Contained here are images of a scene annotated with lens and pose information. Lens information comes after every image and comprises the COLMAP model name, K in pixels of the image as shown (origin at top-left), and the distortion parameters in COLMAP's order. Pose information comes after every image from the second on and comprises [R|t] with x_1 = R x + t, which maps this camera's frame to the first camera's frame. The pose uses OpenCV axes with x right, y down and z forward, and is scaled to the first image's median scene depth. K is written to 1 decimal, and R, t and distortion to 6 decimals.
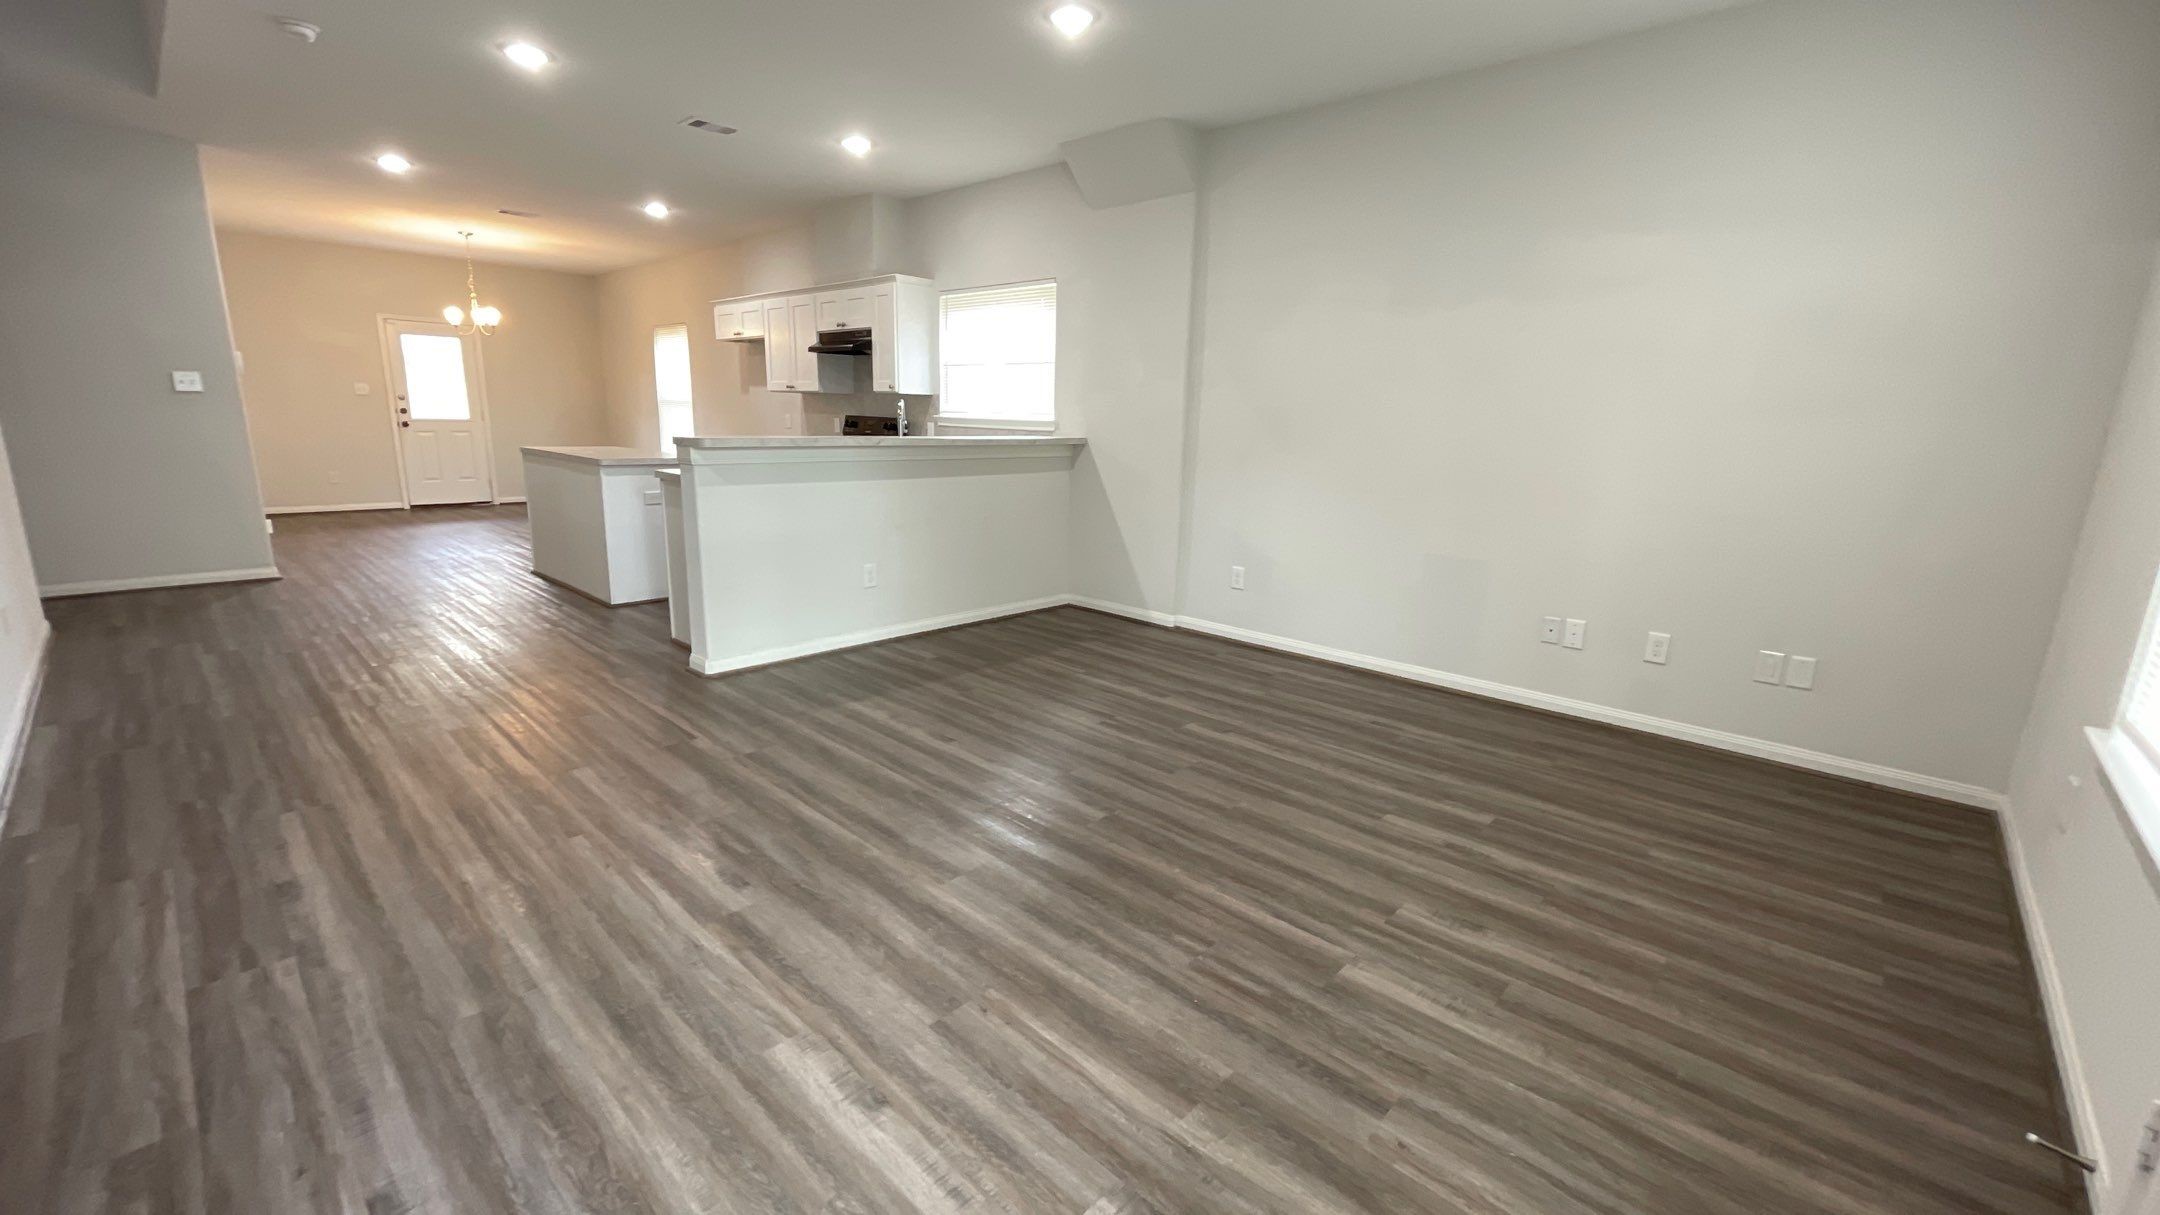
lens RADIAL K [[874.5, 0, 1071.6], [0, 874.5, 605.9], [0, 0, 1]] dist [0.001133, -0.001042]
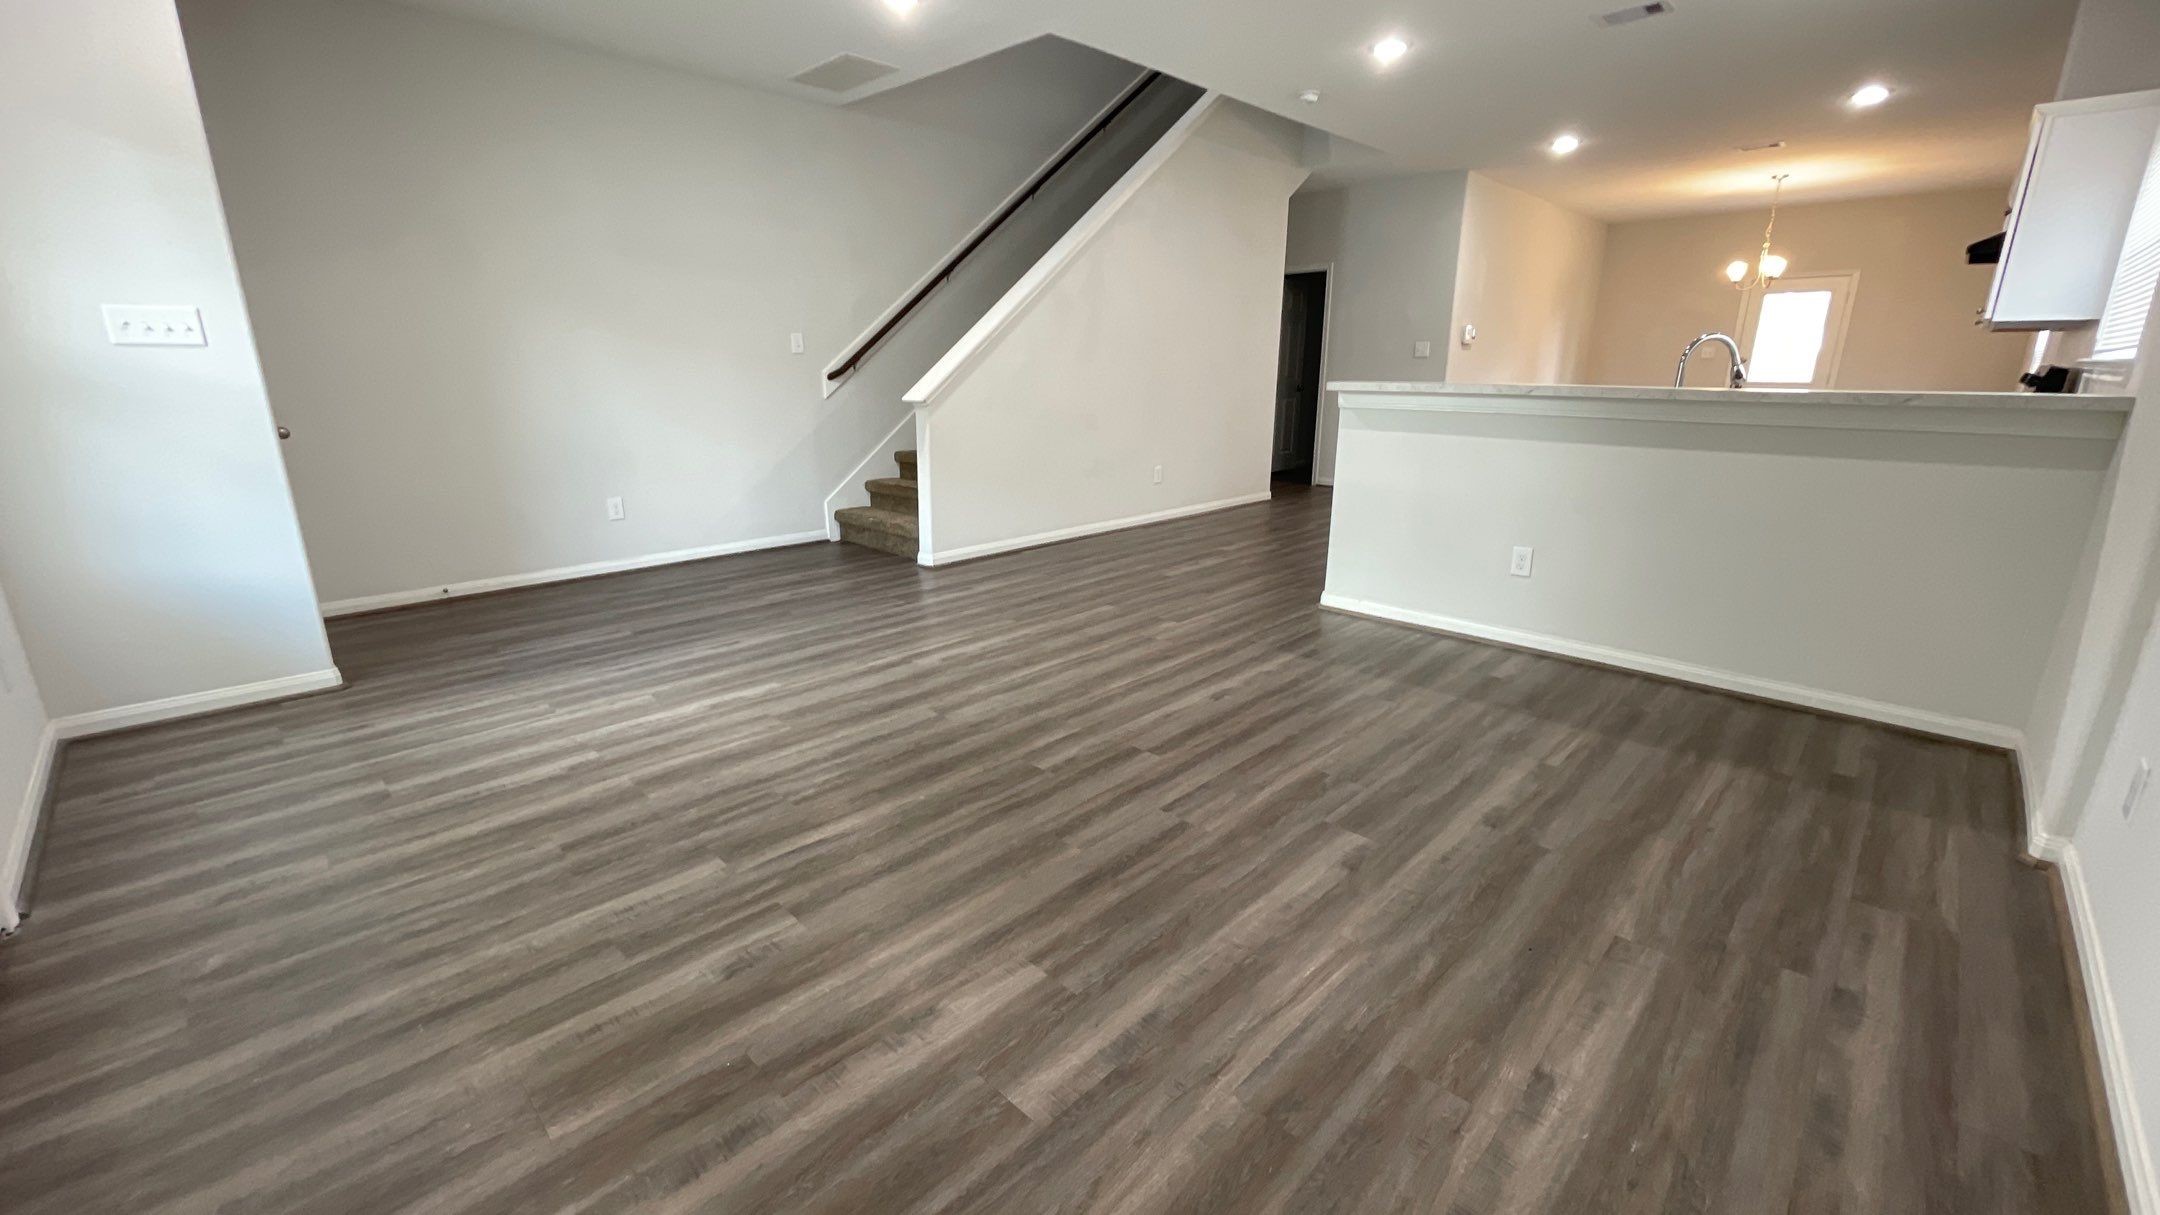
lens RADIAL K [[874.5, 0, 1073.7], [0, 874.5, 599.3], [0, 0, 1]] dist [0.001133, -0.001042]
pose [[-0.021814, 0.235729, -0.971574, 0.758140], [-0.218149, 0.947266, 0.234730, -0.135978], [0.975672, 0.217068, 0.030761, 0.795437]]
